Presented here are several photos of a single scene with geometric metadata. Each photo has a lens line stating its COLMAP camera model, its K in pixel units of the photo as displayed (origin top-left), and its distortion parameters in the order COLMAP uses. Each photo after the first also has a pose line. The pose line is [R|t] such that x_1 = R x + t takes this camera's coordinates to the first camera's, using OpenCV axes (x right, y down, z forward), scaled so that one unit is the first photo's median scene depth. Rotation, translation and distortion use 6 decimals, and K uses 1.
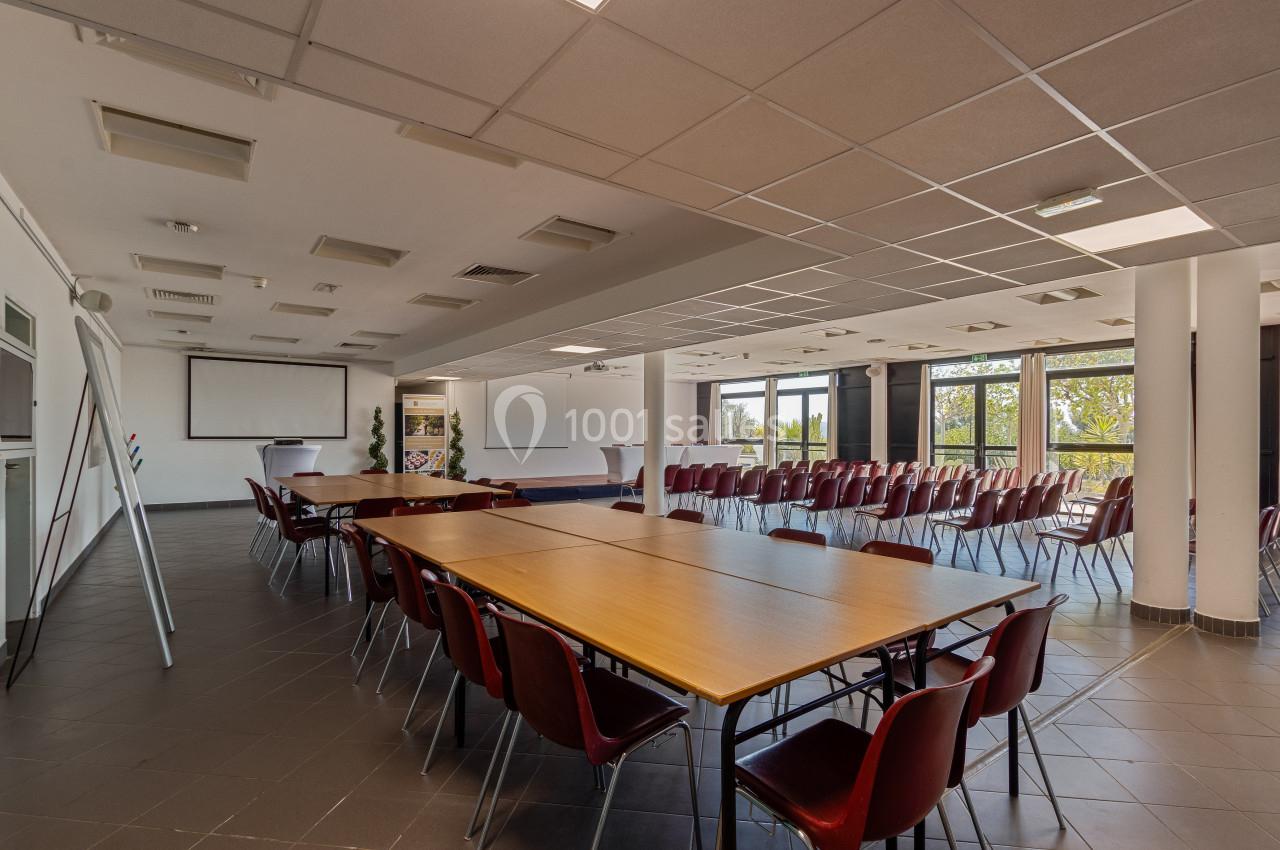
lens RADIAL K [[612.3, 0, 640.0], [0, 612.3, 425.0], [0, 0, 1]] dist [-0.000978, -0.000100]
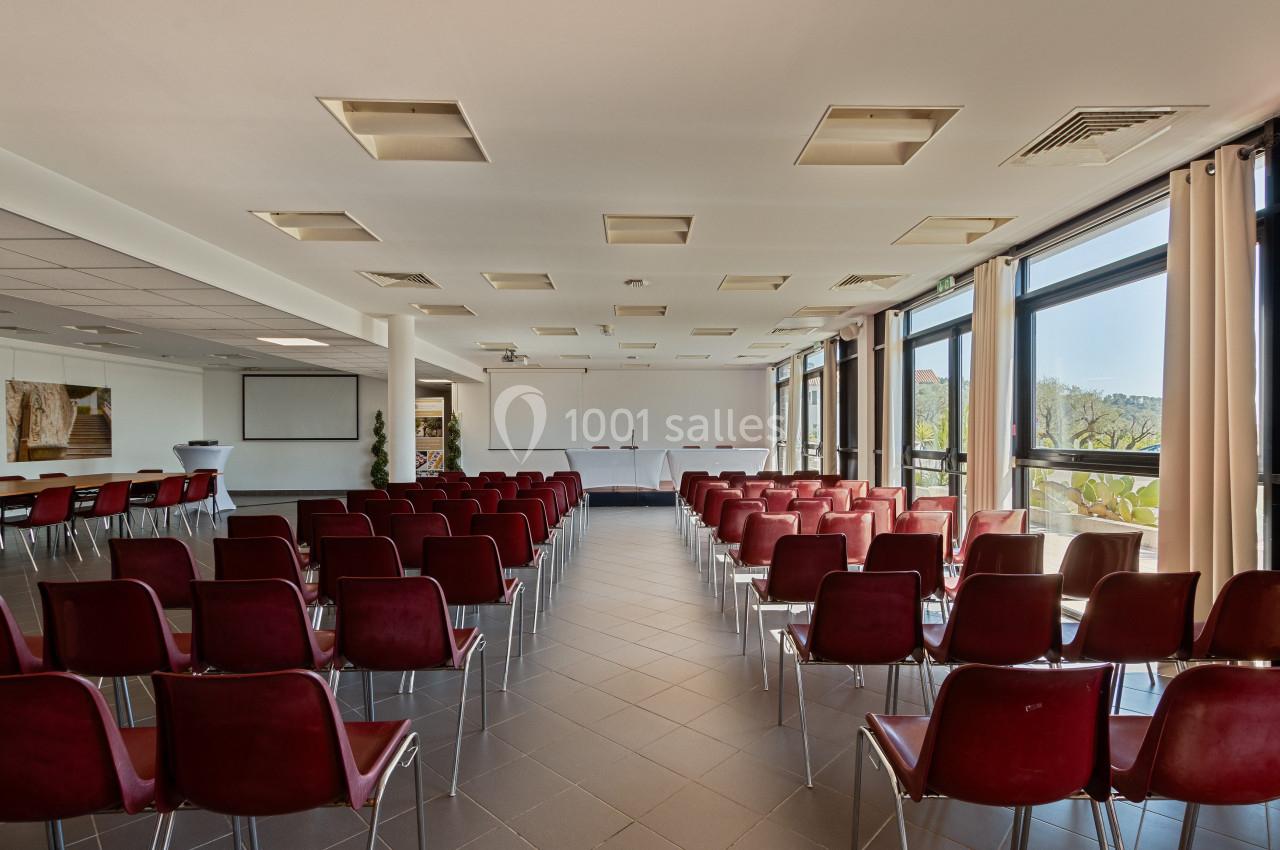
lens RADIAL K [[593.6, 0, 640.0], [0, 593.6, 425.0], [0, 0, 1]] dist [0.000548, 0.000005]
pose [[0.809024, -0.014527, -0.587597, 0.579286], [0.010714, 0.999893, -0.009968, 0.011866], [0.587678, 0.001769, 0.809093, 0.417964]]
